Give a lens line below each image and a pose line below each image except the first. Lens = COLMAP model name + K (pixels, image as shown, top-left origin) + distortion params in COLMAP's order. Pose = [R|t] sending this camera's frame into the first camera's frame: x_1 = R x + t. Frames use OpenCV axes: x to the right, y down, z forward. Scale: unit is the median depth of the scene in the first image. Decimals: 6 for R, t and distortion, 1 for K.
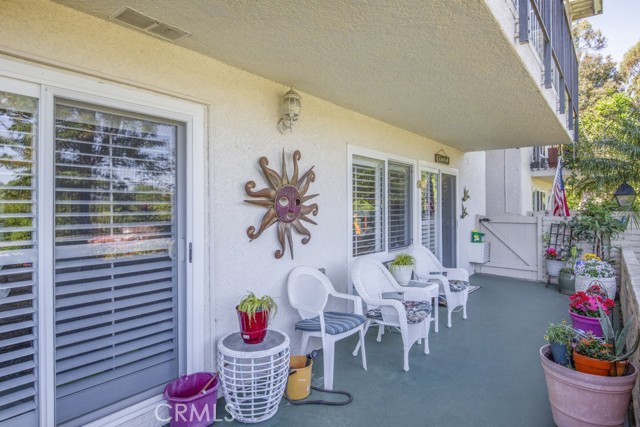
lens RADIAL K [[378.8, 0, 320.5], [0, 378.8, 205.1], [0, 0, 1]] dist [-0.000126, 0.000138]
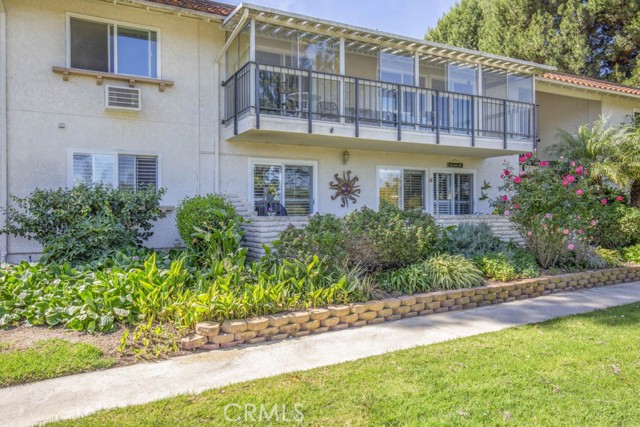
lens RADIAL K [[508.4, 0, 320.0], [0, 508.4, 213.5], [0, 0, 1]] dist [0.038608, 0.000193]
pose [[0.927495, -0.006355, -0.373782, 1.126840], [0.007860, 0.999966, 0.002502, 0.165313], [0.373753, -0.005258, 0.927513, -2.573787]]
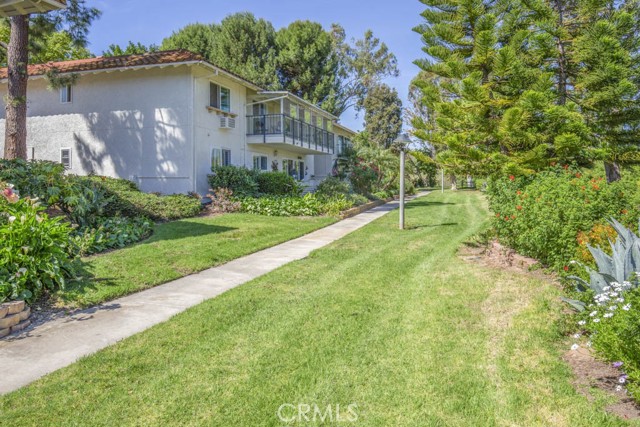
lens RADIAL K [[439.4, 0, 321.8], [0, 439.4, 210.0], [0, 0, 1]] dist [-0.002312, -0.000546]
pose [[0.935826, -0.019289, 0.351935, -1.794171], [-0.002666, 0.998086, 0.061792, 0.215432], [-0.352453, -0.058764, 0.933983, -5.599373]]
